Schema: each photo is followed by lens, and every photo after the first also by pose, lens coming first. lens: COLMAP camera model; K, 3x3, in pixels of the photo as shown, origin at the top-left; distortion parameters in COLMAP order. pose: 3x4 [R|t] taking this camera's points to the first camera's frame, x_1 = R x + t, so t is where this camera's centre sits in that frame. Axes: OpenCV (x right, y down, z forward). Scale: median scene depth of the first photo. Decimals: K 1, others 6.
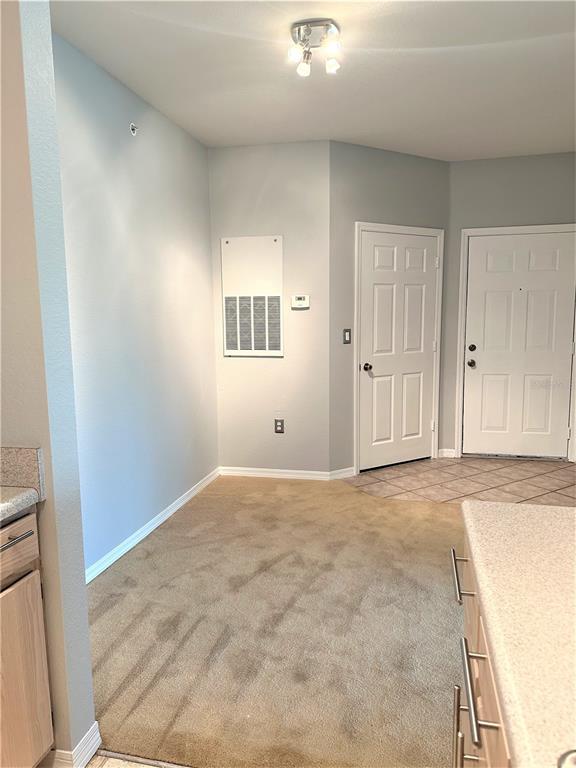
lens RADIAL K [[542.6, 0, 288.0], [0, 542.6, 384.0], [0, 0, 1]] dist [0.129356, -0.171302]
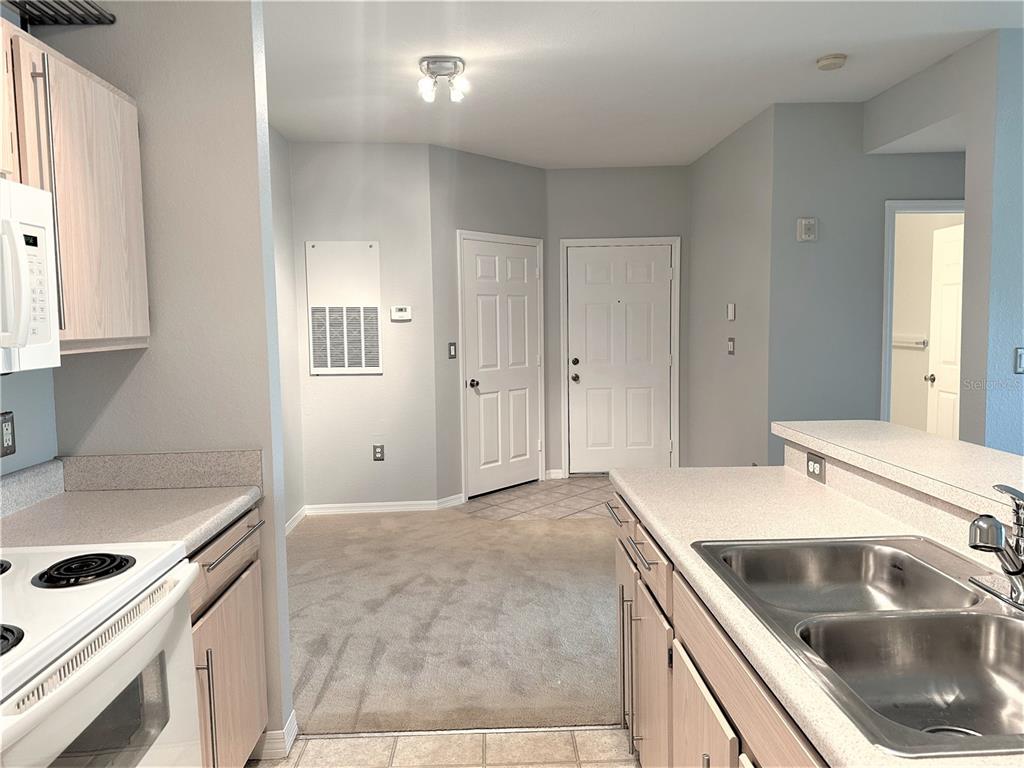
lens RADIAL K [[723.4, 0, 508.4], [0, 723.4, 383.0], [0, 0, 1]] dist [0.129356, -0.171302]
pose [[0.964407, -0.026047, 0.263137, -0.128244], [0.038539, 0.998356, -0.042424, 0.023869], [-0.261599, 0.051055, 0.963825, -0.214759]]
